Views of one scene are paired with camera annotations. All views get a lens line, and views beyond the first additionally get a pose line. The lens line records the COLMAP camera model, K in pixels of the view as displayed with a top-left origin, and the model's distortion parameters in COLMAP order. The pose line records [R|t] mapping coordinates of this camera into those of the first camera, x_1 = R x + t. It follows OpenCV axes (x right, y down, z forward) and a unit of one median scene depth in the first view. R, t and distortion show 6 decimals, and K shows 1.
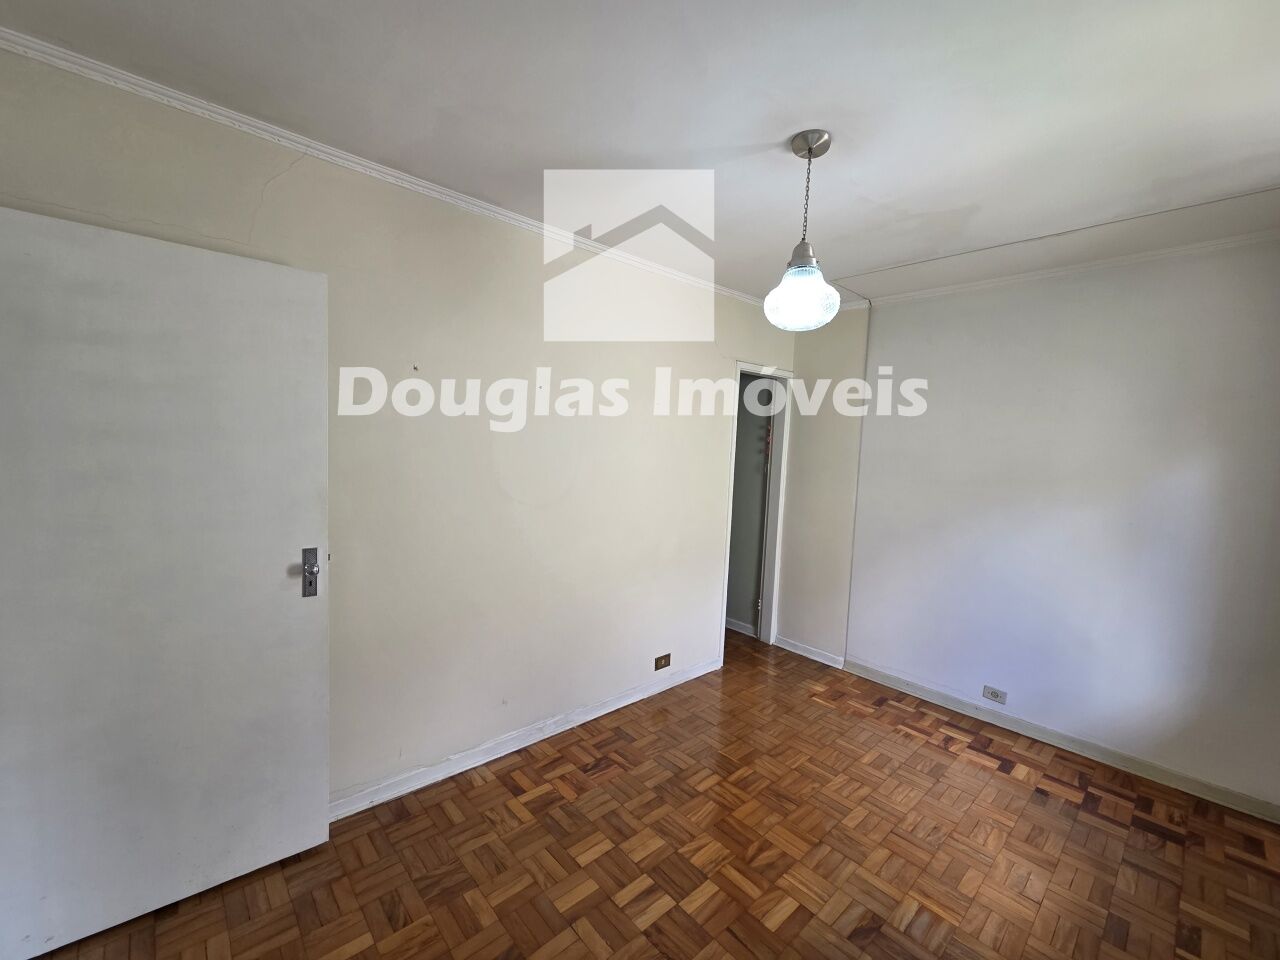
lens RADIAL K [[523.8, 0, 644.4], [0, 523.8, 482.1], [0, 0, 1]] dist [0.003090, 0.000578]
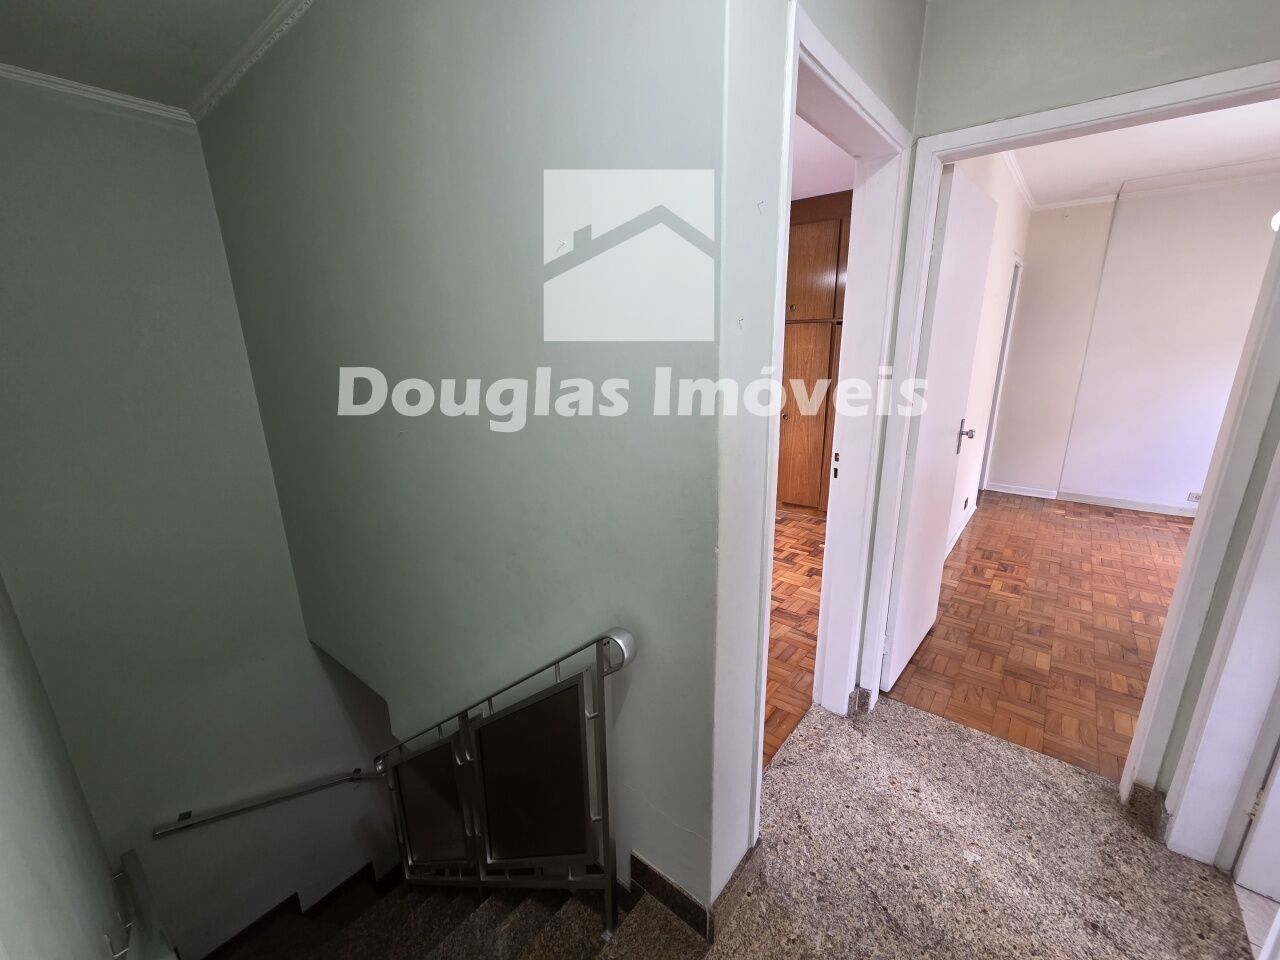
lens RADIAL K [[523.8, 0, 638.1], [0, 523.8, 485.2], [0, 0, 1]] dist [0.003090, 0.000578]
pose [[0.986396, -0.103782, 0.127481, -1.282818], [0.076408, 0.976104, 0.203427, -0.041182], [-0.145547, -0.190919, 0.970755, -0.193478]]
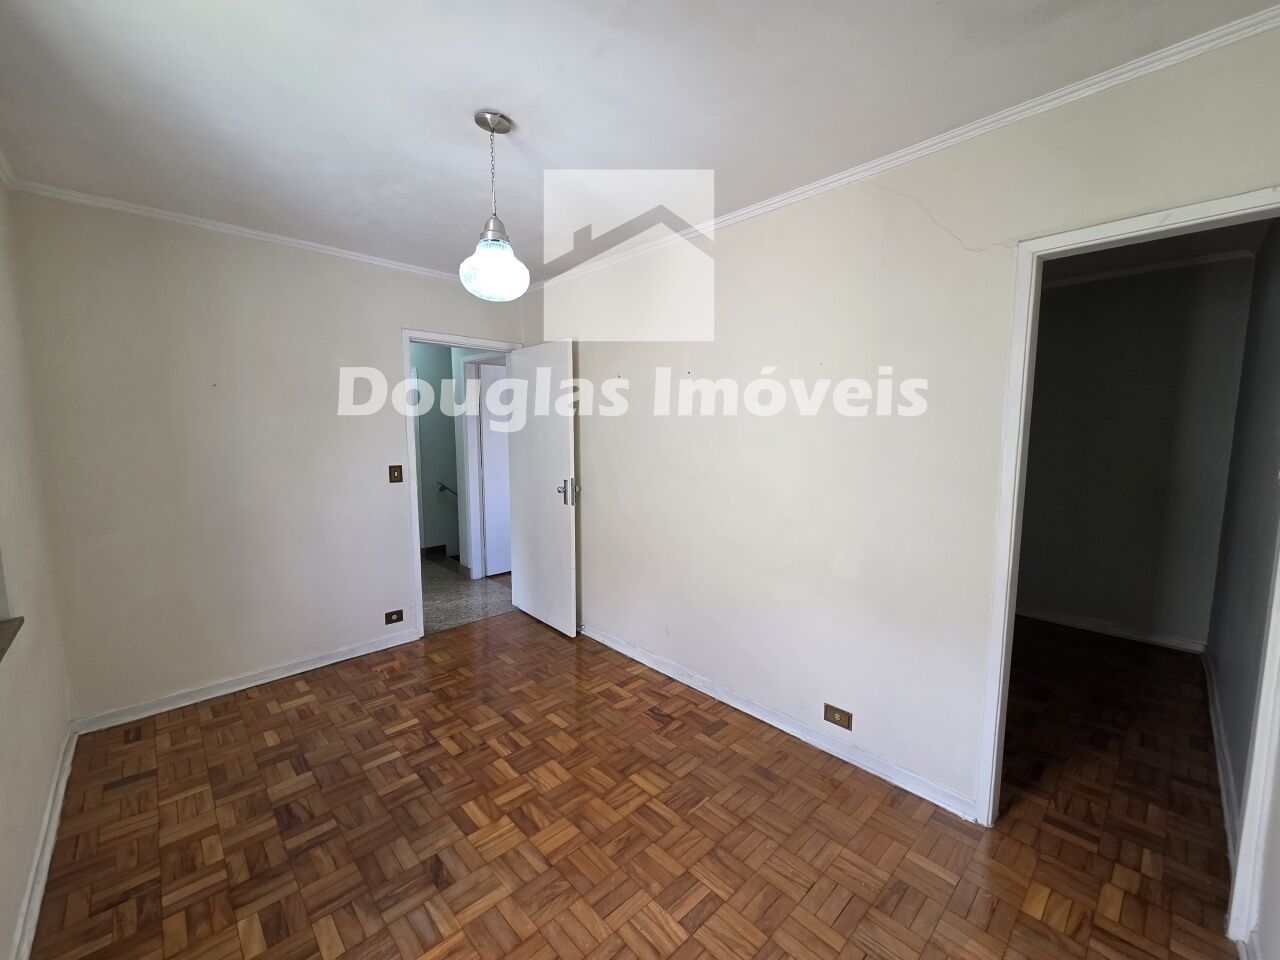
lens RADIAL K [[523.8, 0, 638.1], [0, 523.8, 481.7], [0, 0, 1]] dist [0.003090, 0.000578]
pose [[0.015927, 0.062203, -0.997936, 1.011640], [-0.078980, 0.995023, 0.060761, -0.004413], [0.996749, 0.077849, 0.020761, 0.939030]]
